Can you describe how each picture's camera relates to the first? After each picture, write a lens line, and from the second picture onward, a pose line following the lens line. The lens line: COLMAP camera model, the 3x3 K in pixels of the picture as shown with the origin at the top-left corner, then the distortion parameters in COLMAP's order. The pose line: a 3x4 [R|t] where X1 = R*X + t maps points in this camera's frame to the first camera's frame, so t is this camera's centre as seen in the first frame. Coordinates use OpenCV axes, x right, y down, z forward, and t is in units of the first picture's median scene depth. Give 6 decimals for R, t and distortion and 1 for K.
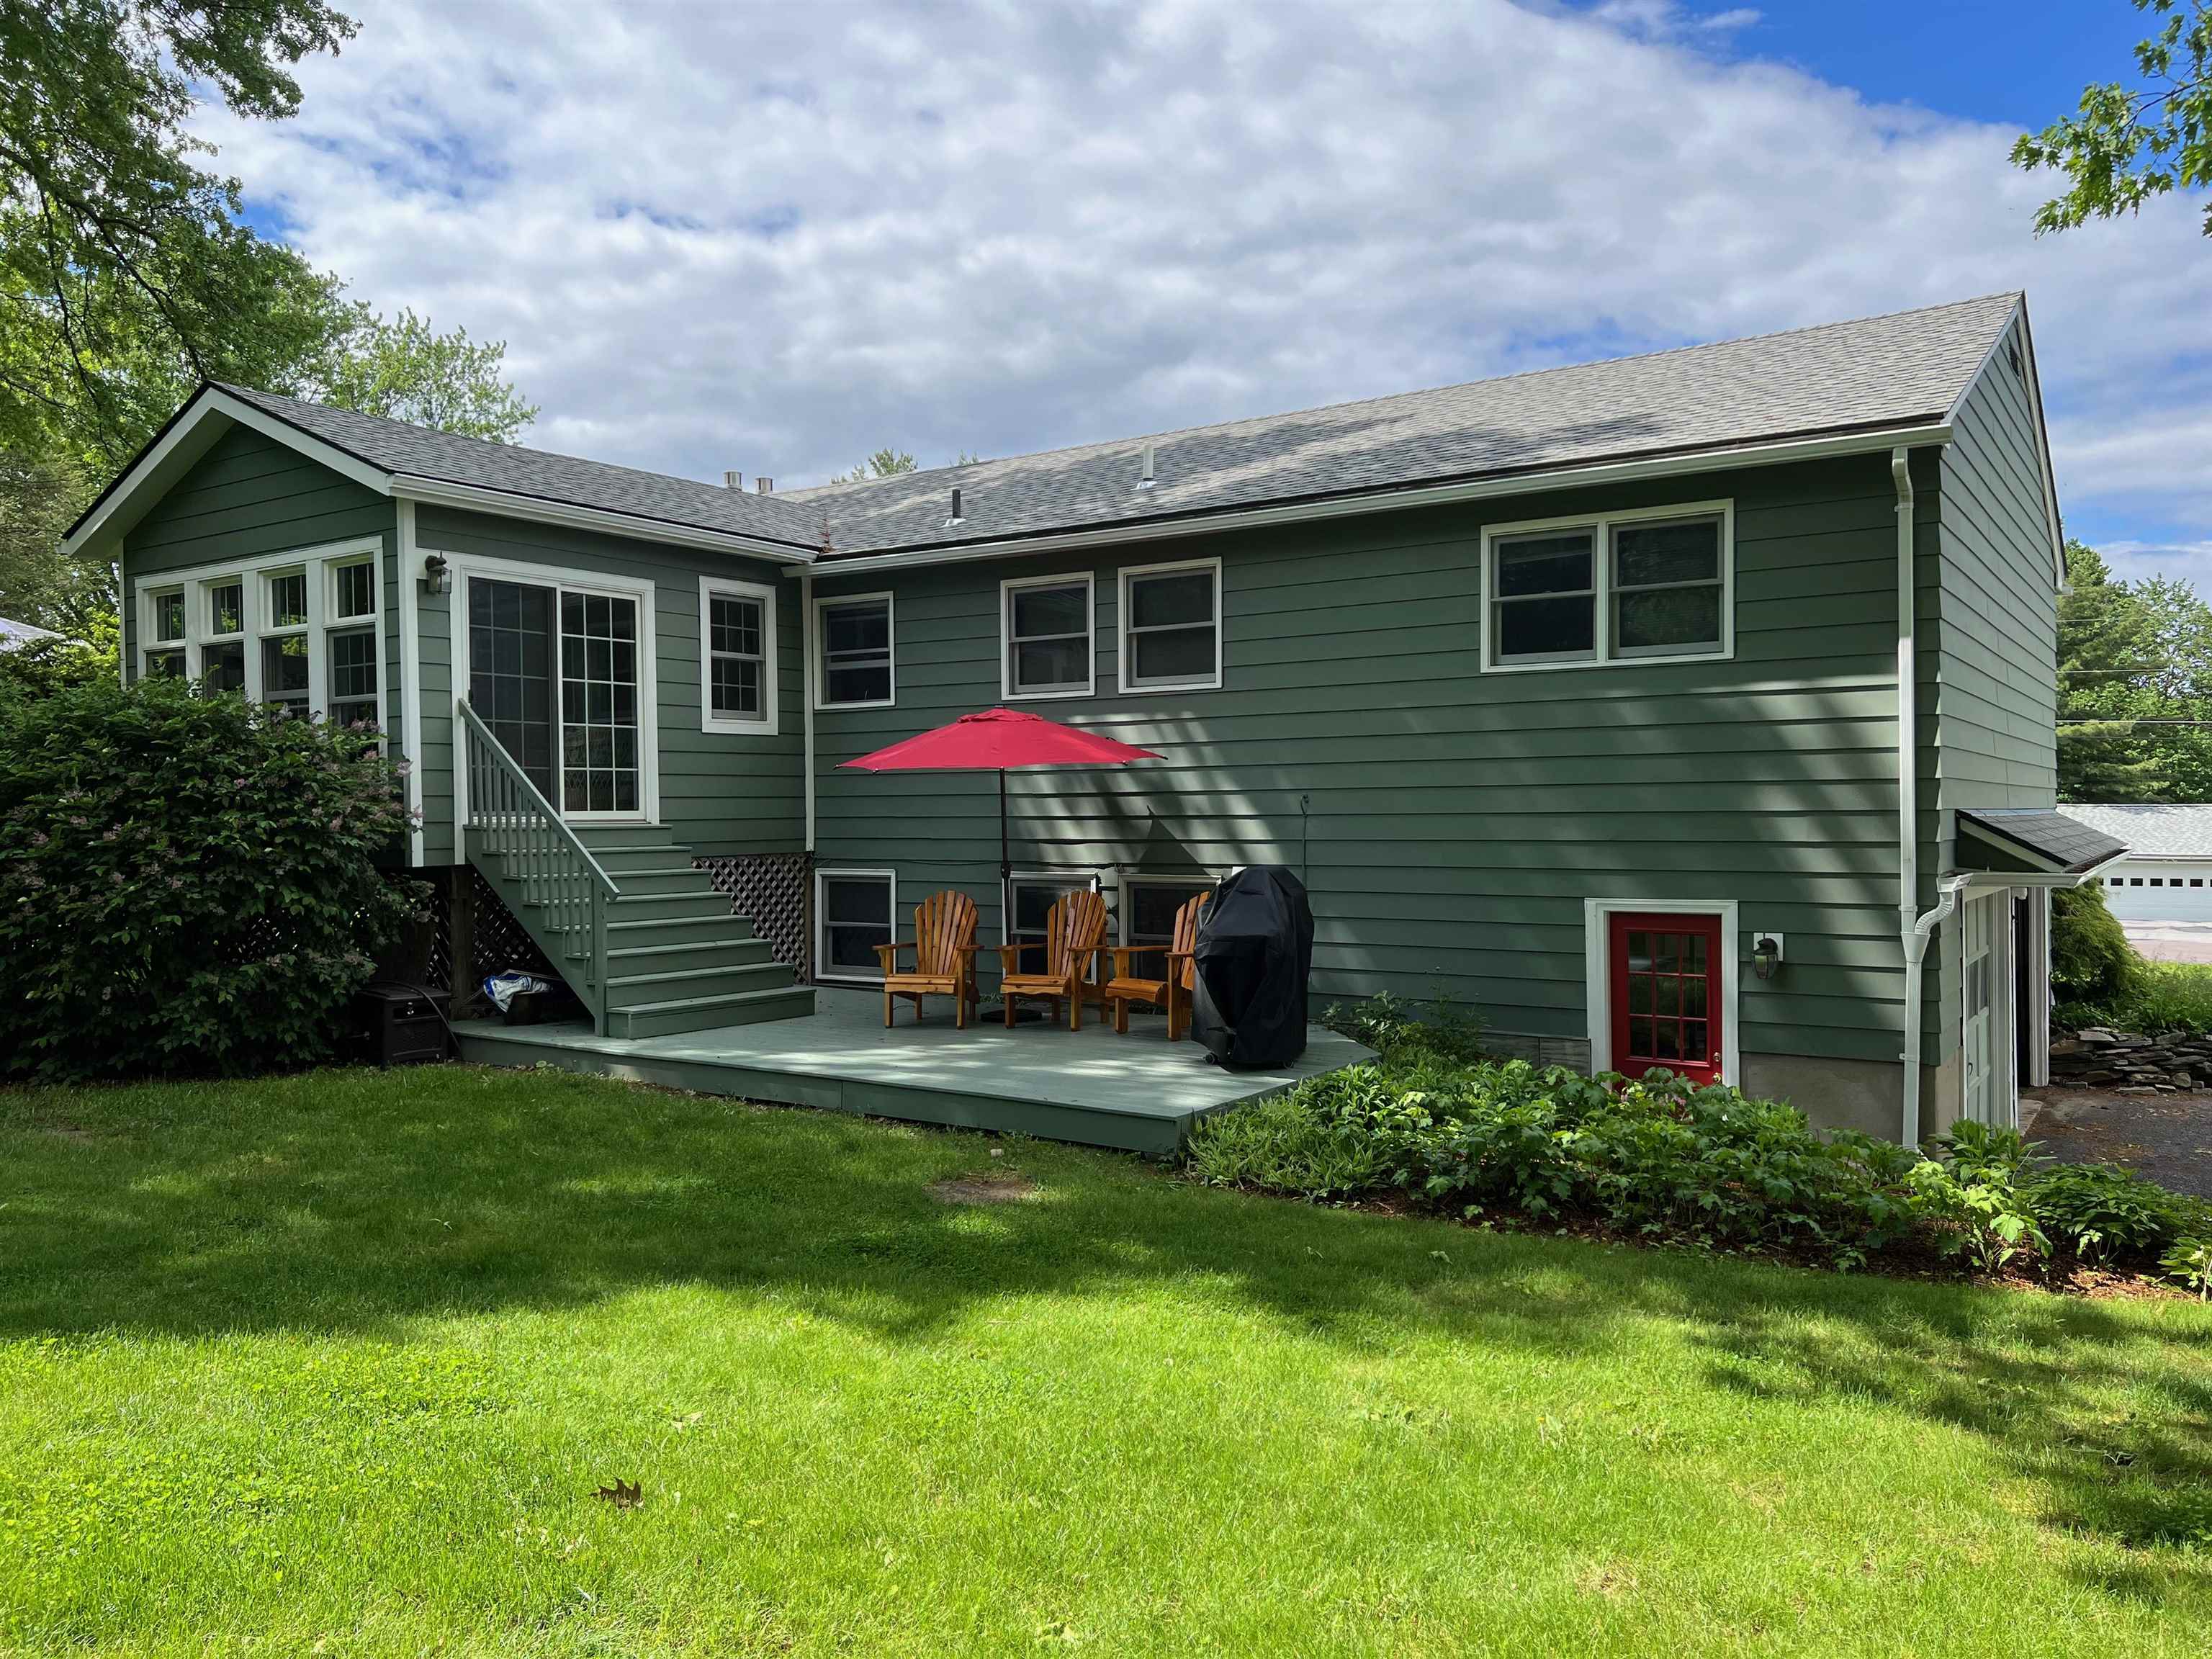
lens RADIAL K [[1696.4, 0, 1106.0], [0, 1696.4, 829.5], [0, 0, 1]] dist [0.054904, -0.063317]
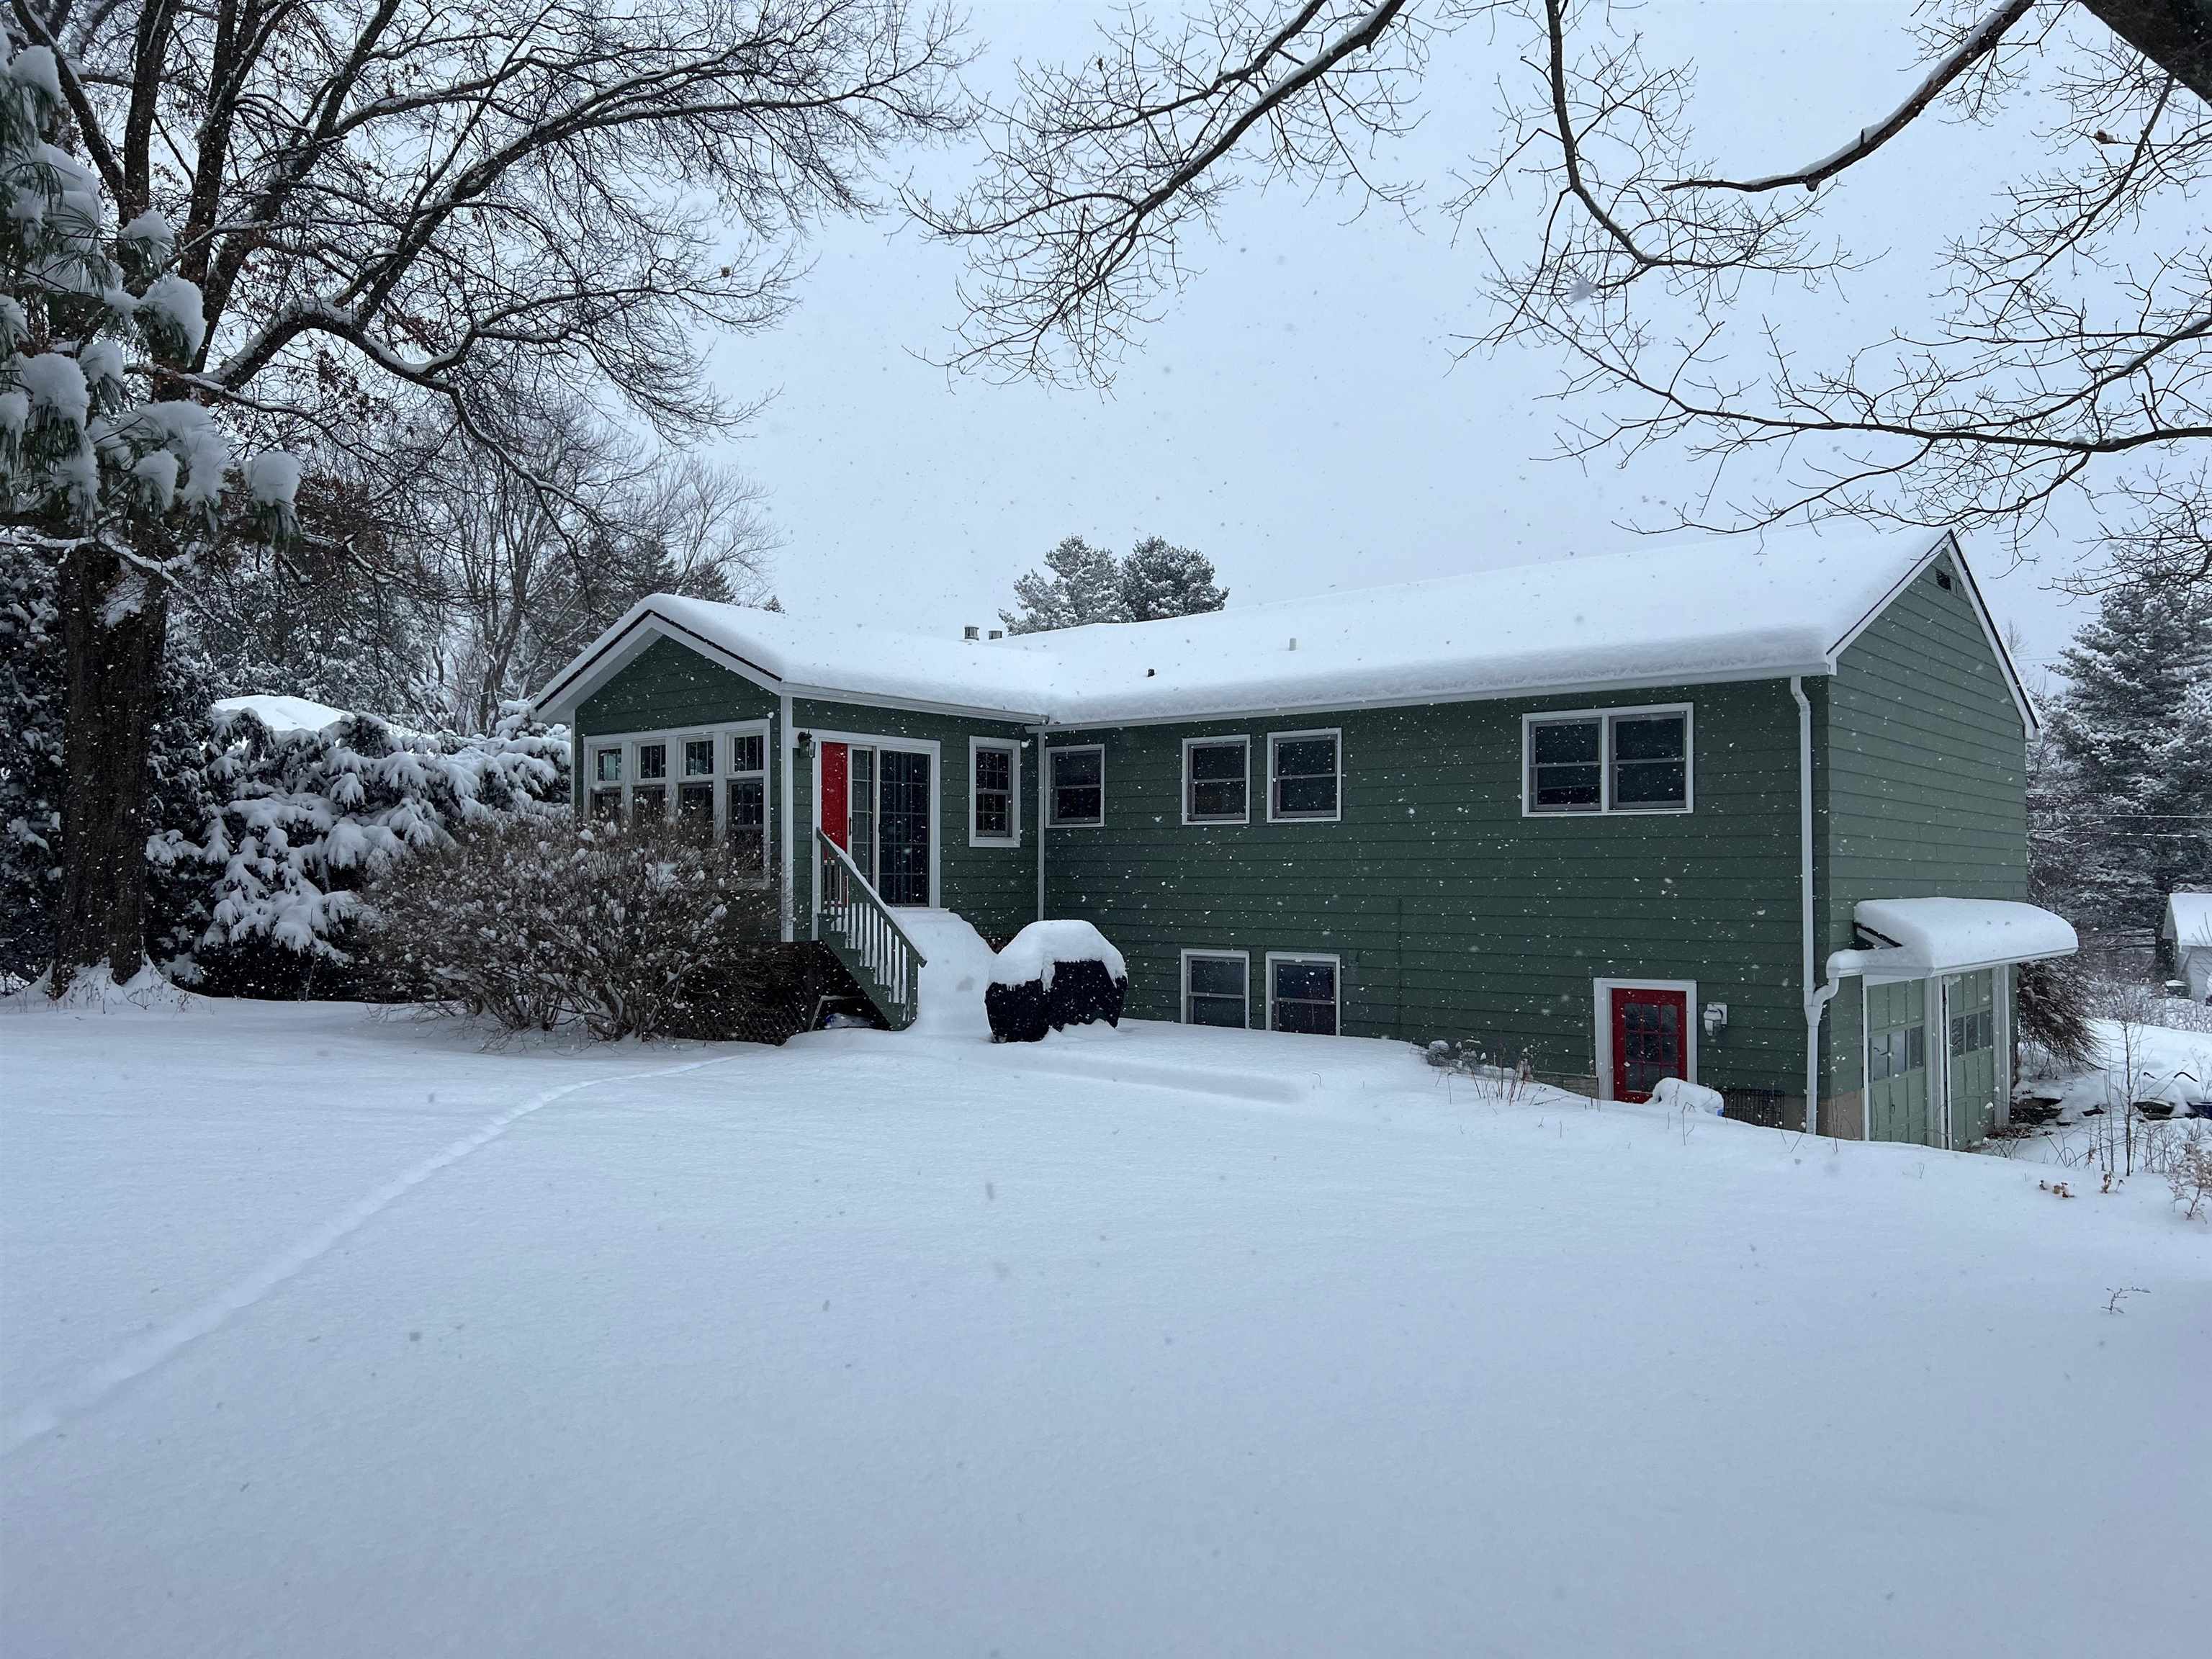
lens RADIAL K [[1644.1, 0, 1106.0], [0, 1644.1, 829.5], [0, 0, 1]] dist [0.072371, 0.000230]
pose [[0.995338, 0.007500, -0.096158, 0.006306], [-0.011111, 0.999251, -0.037066, -0.025365], [0.095808, 0.037962, 0.994676, -0.386887]]
